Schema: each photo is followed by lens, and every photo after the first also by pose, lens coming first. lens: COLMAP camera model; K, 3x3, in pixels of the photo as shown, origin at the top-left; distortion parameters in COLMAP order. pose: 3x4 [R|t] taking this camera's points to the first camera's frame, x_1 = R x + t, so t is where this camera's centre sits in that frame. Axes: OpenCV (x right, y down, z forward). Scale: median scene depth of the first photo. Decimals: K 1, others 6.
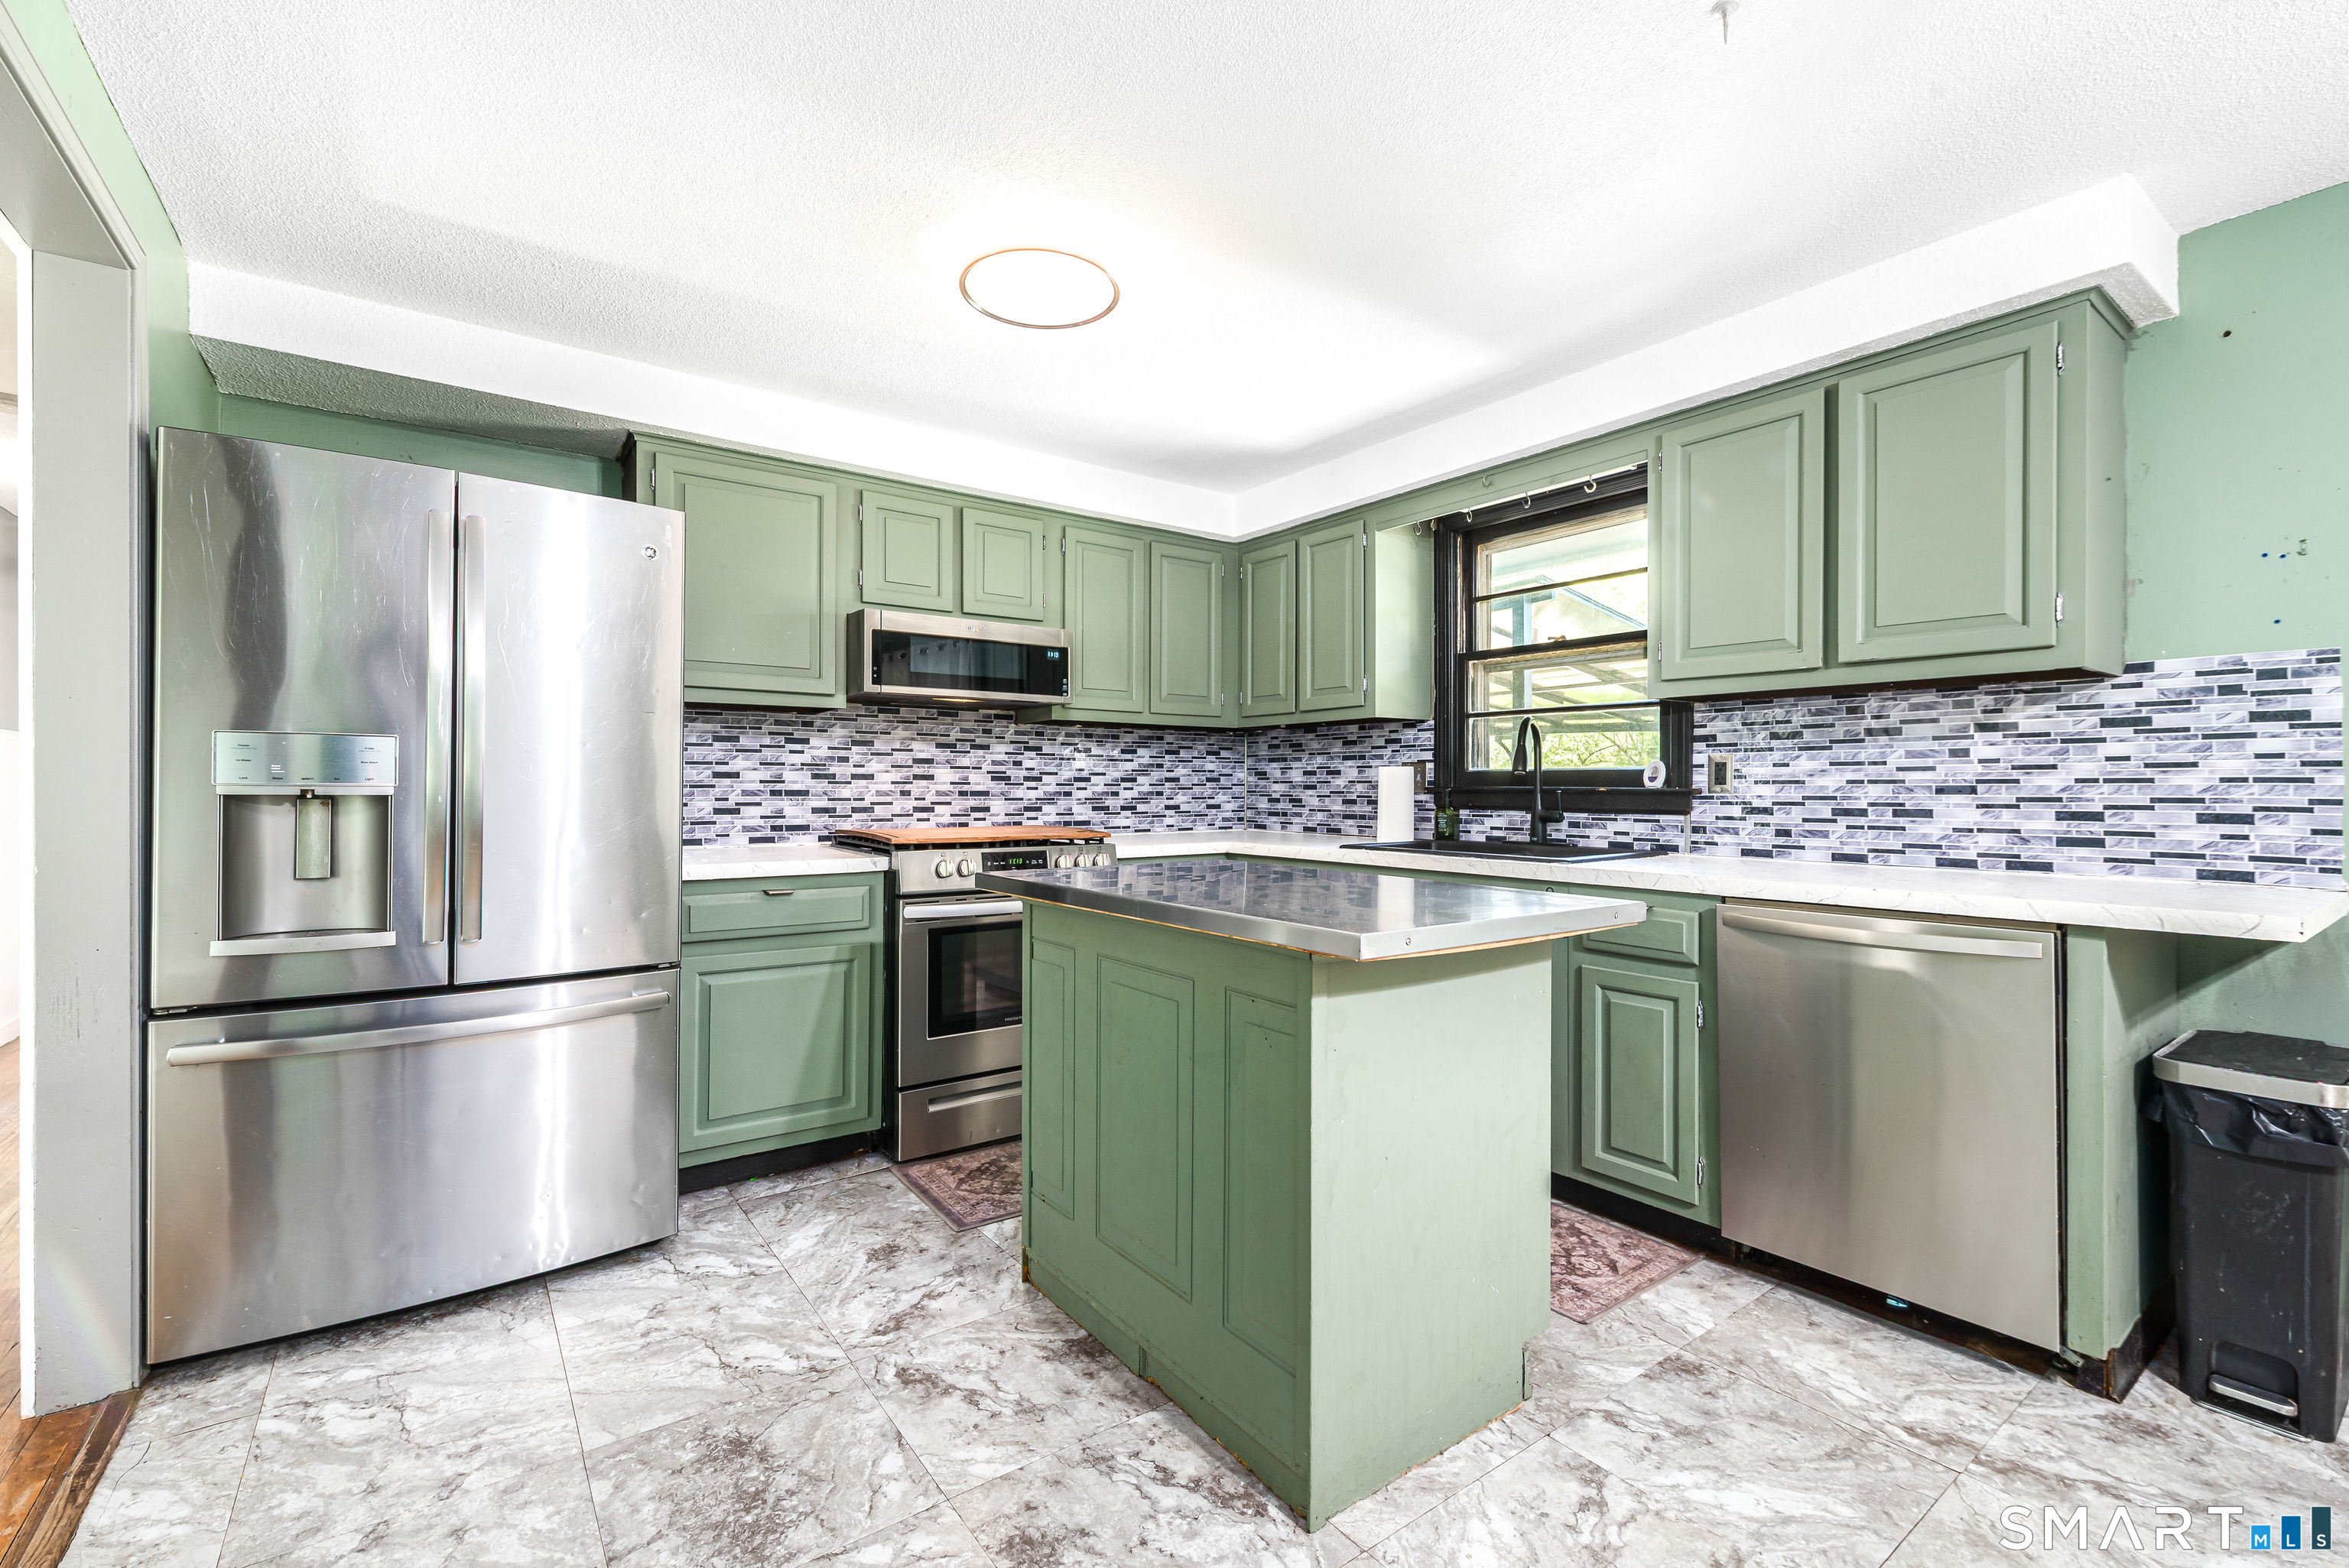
lens RADIAL K [[1002.0, 0, 1155.3], [0, 1002.0, 779.9], [0, 0, 1]] dist [-0.000052, -0.000640]
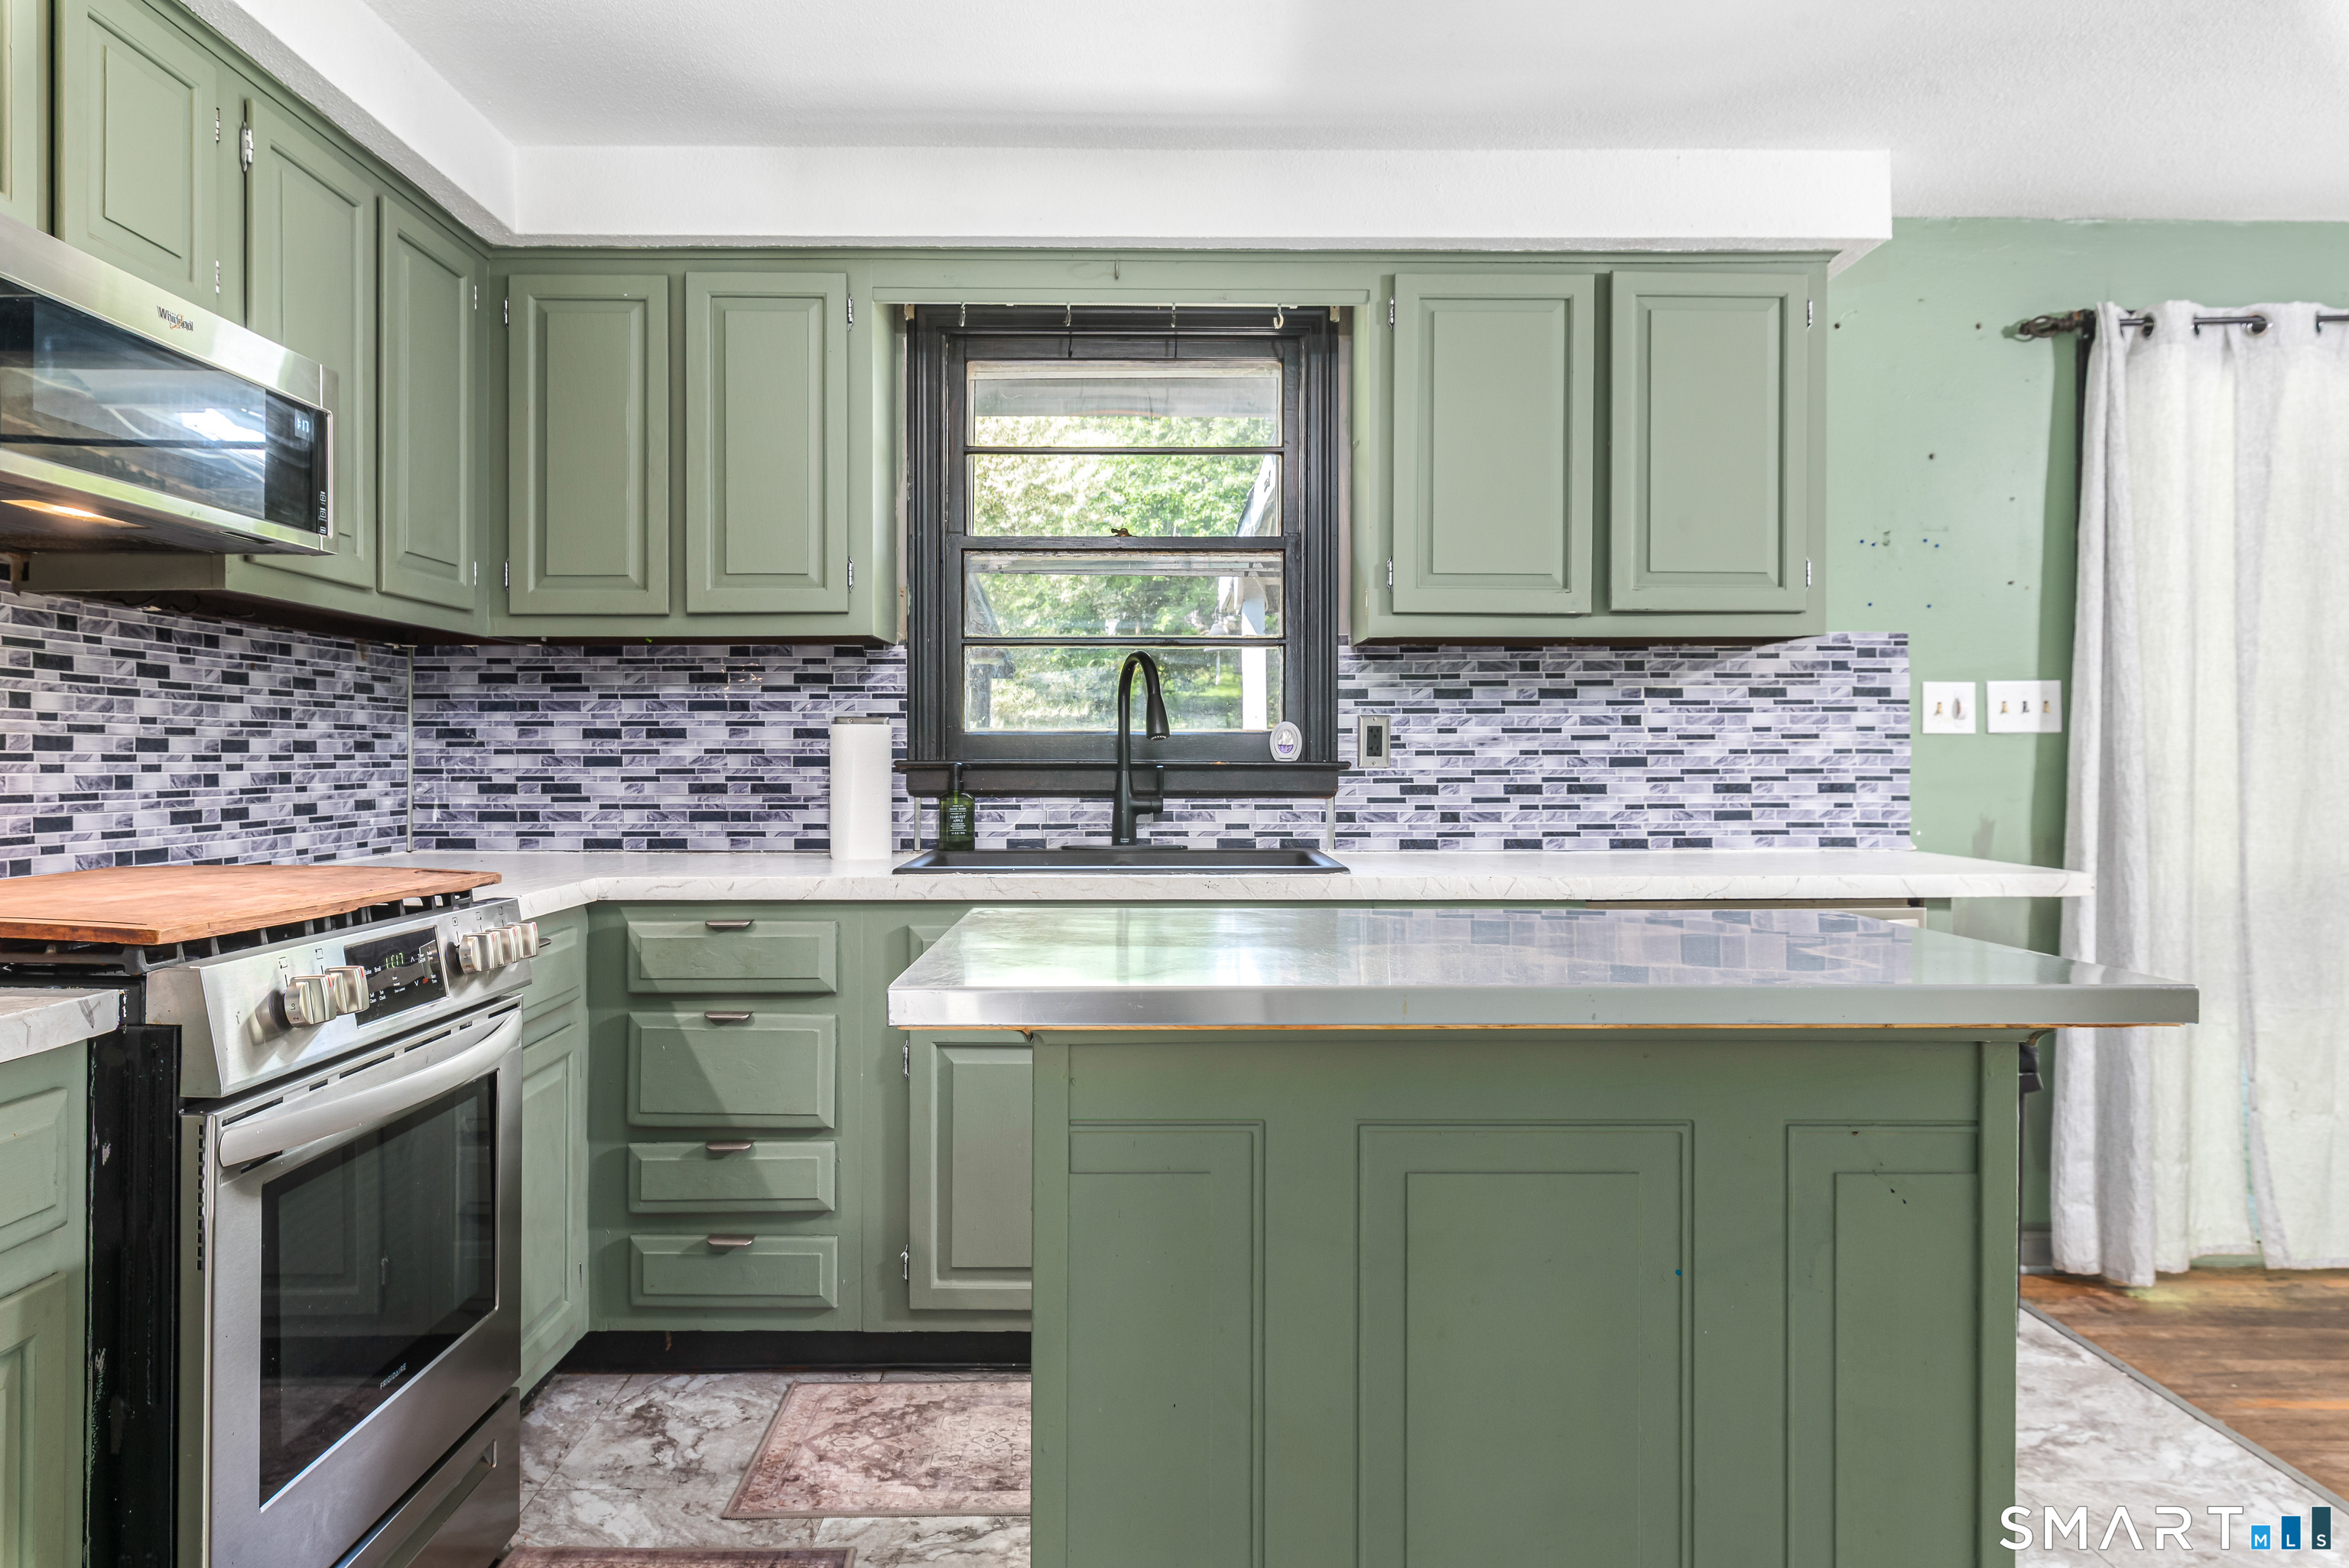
lens RADIAL K [[1569.9, 0, 1152.7], [0, 1569.9, 754.6], [0, 0, 1]] dist [-0.001038, -0.003131]
pose [[0.576482, -0.001321, 0.817109, -0.457680], [-0.003019, 0.999988, 0.003747, -0.000207], [-0.817104, -0.004627, 0.576471, 0.422647]]
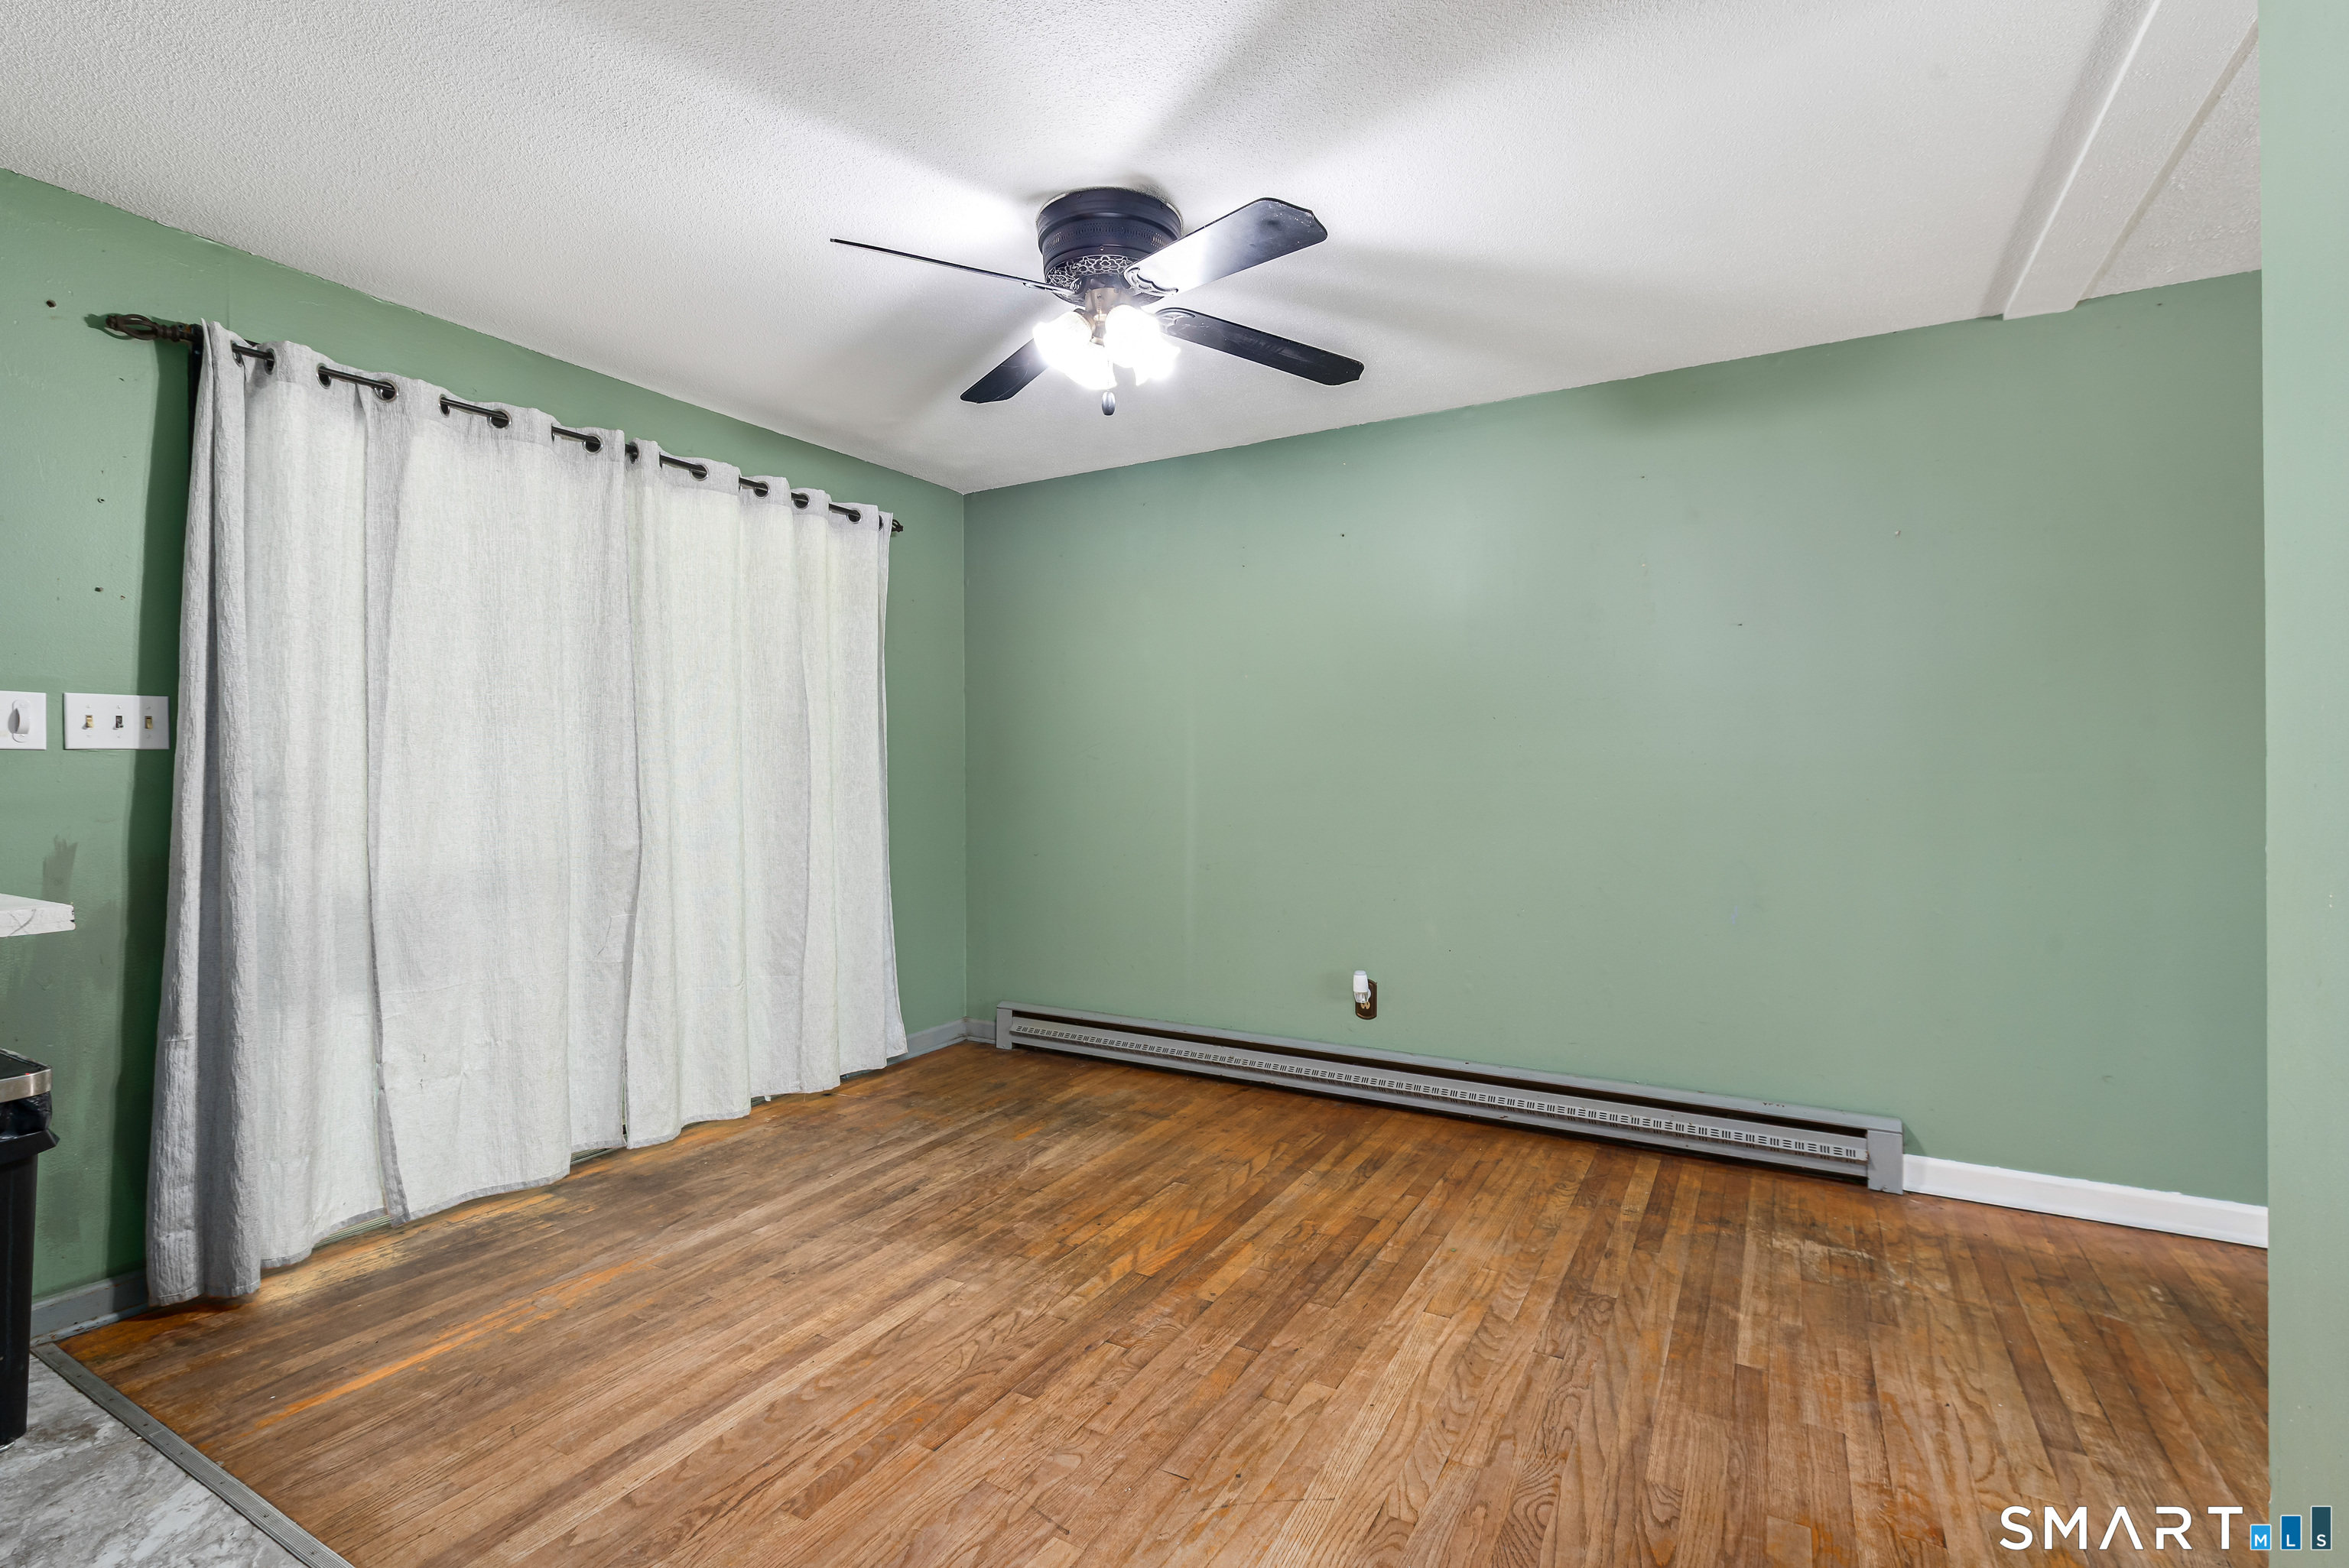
lens RADIAL K [[1070.4, 0, 1156.7], [0, 1070.4, 760.6], [0, 0, 1]] dist [0.001816, 0.000290]
pose [[-0.411179, 0.007838, 0.911521, -0.144749], [-0.001961, 0.999953, -0.009483, -0.000293], [-0.911553, -0.005687, -0.411144, 0.222581]]
